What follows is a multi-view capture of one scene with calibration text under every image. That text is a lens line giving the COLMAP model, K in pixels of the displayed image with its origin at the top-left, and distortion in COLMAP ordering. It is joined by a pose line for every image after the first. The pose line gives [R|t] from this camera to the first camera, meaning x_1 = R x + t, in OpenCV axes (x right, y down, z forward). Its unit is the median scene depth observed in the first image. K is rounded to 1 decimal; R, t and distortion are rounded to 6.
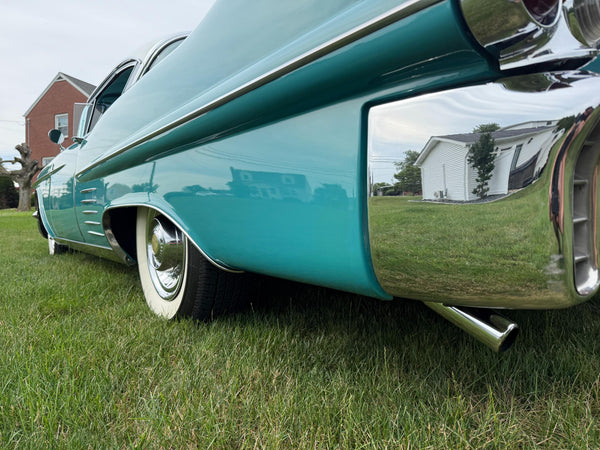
lens RADIAL K [[425.2, 0, 300.9], [0, 425.2, 226.7], [0, 0, 1]] dist [0.002233, -0.011859]
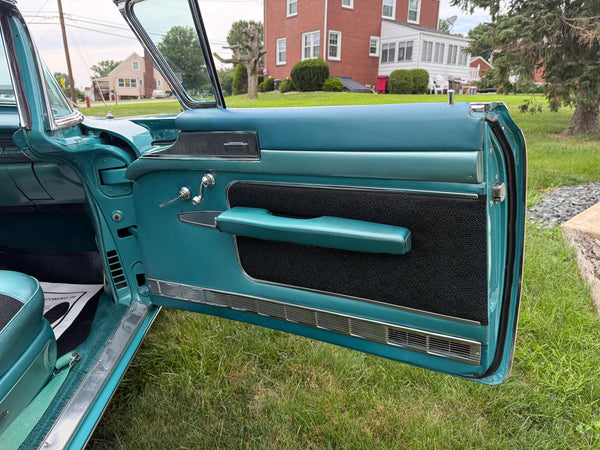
lens RADIAL K [[420.7, 0, 300.0], [0, 420.7, 225.0], [0, 0, 1]] dist [0.050392, -0.074614]
pose [[0.836087, 0.172988, -0.520609, 0.117400], [-0.021407, 0.958548, 0.284127, -0.112145], [0.548180, -0.226410, 0.805132, 0.517693]]
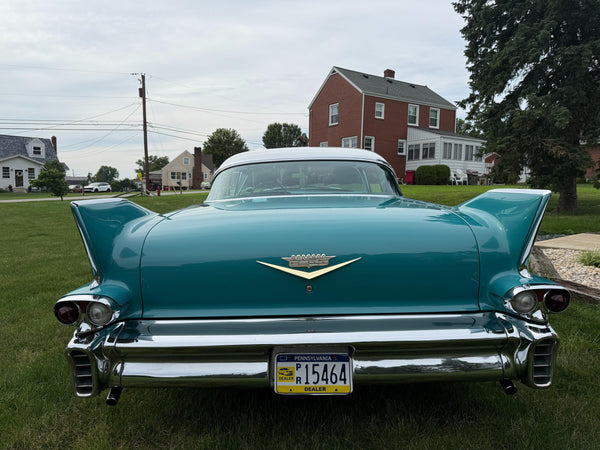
lens RADIAL K [[418.2, 0, 302.1], [0, 418.2, 226.5], [0, 0, 1]] dist [0.091521, -0.133677]
pose [[0.808661, 0.068059, -0.584324, 0.265304], [-0.020025, 0.995894, 0.088284, -0.106019], [0.587934, -0.059691, 0.806704, -0.047856]]
